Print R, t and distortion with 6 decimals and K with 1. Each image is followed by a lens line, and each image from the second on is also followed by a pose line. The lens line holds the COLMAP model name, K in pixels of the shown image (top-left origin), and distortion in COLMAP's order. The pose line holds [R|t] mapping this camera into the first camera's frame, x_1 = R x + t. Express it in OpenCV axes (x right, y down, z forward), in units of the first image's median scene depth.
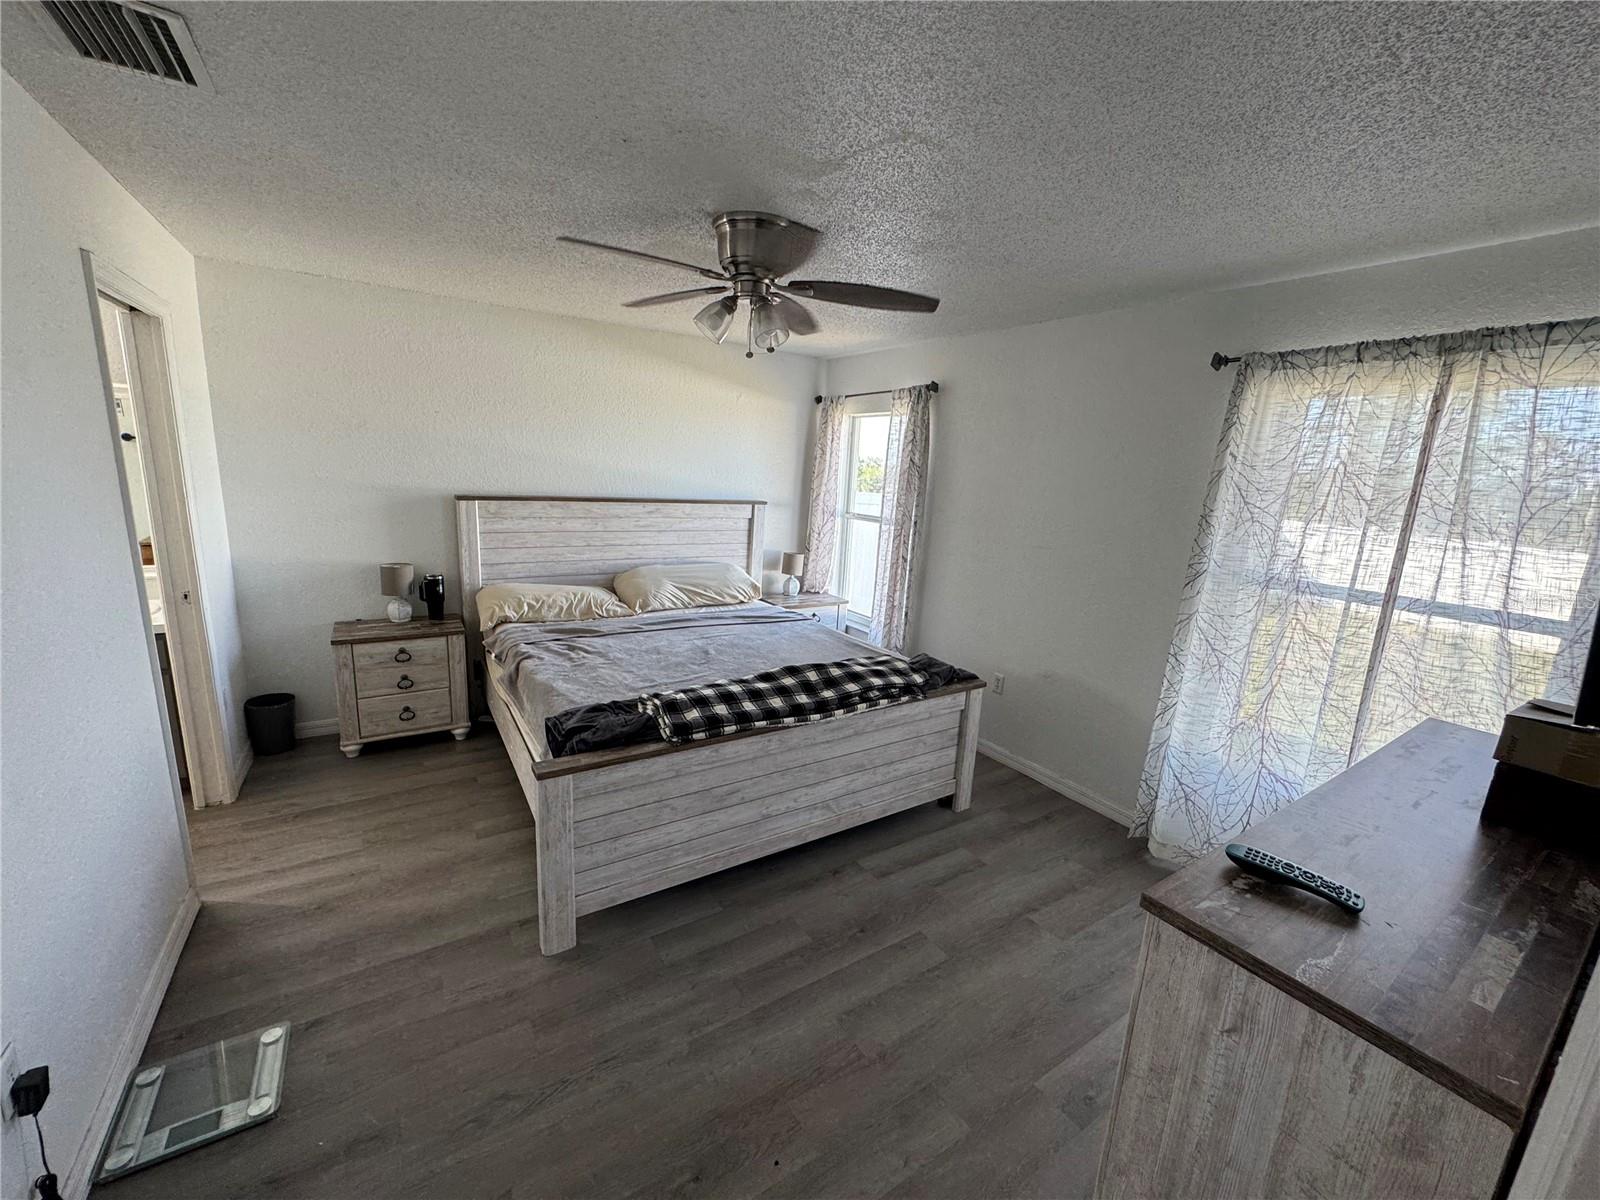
lens RADIAL K [[640.1, 0, 799.6], [0, 640.1, 601.2], [0, 0, 1]] dist [-0.003510, 0.000137]
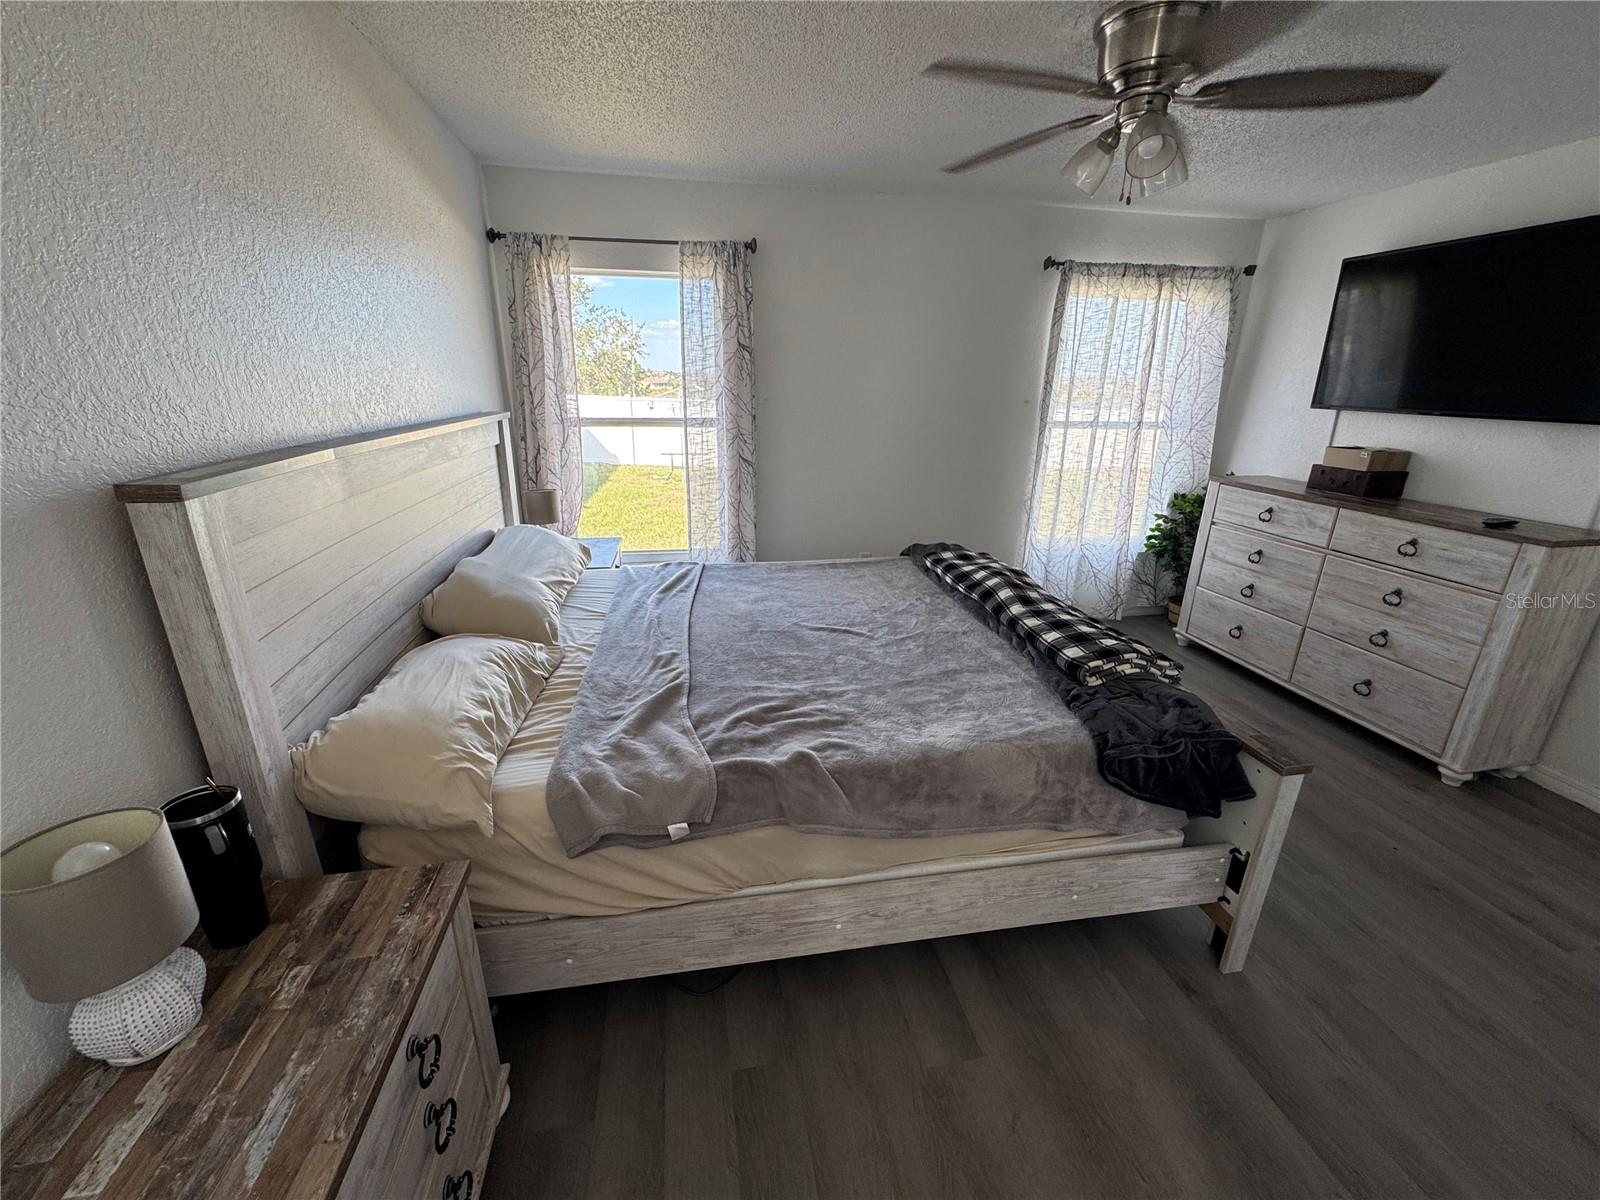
lens RADIAL K [[640.1, 0, 799.6], [0, 640.1, 601.2], [0, 0, 1]] dist [-0.003510, 0.000137]
pose [[0.382176, -0.346552, 0.856646, -0.887736], [0.199053, 0.936127, 0.289902, -0.187224], [-0.902396, 0.059724, 0.426748, 0.872443]]
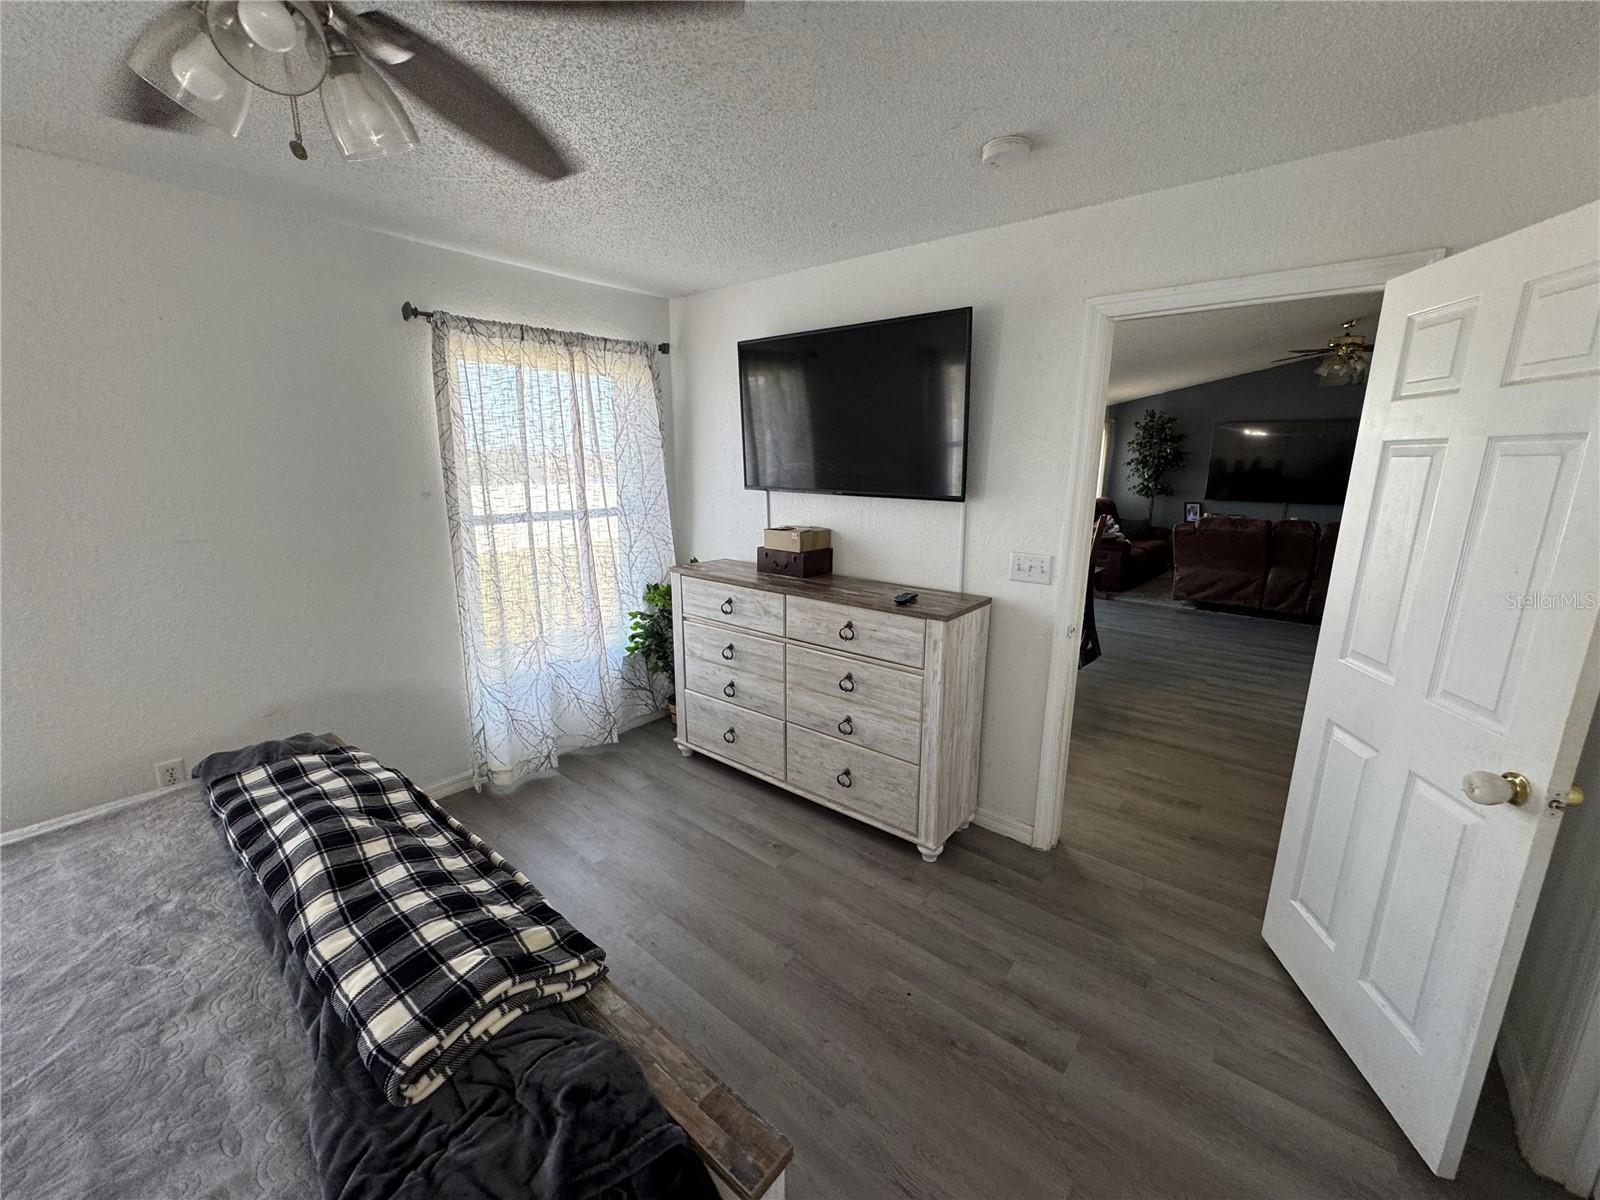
lens RADIAL K [[640.1, 0, 799.6], [0, 640.1, 601.2], [0, 0, 1]] dist [-0.003510, 0.000137]
pose [[-0.291652, -0.261191, 0.920173, -0.511717], [0.180278, 0.929746, 0.321048, -0.153904], [-0.939382, 0.259521, -0.224075, 0.712341]]
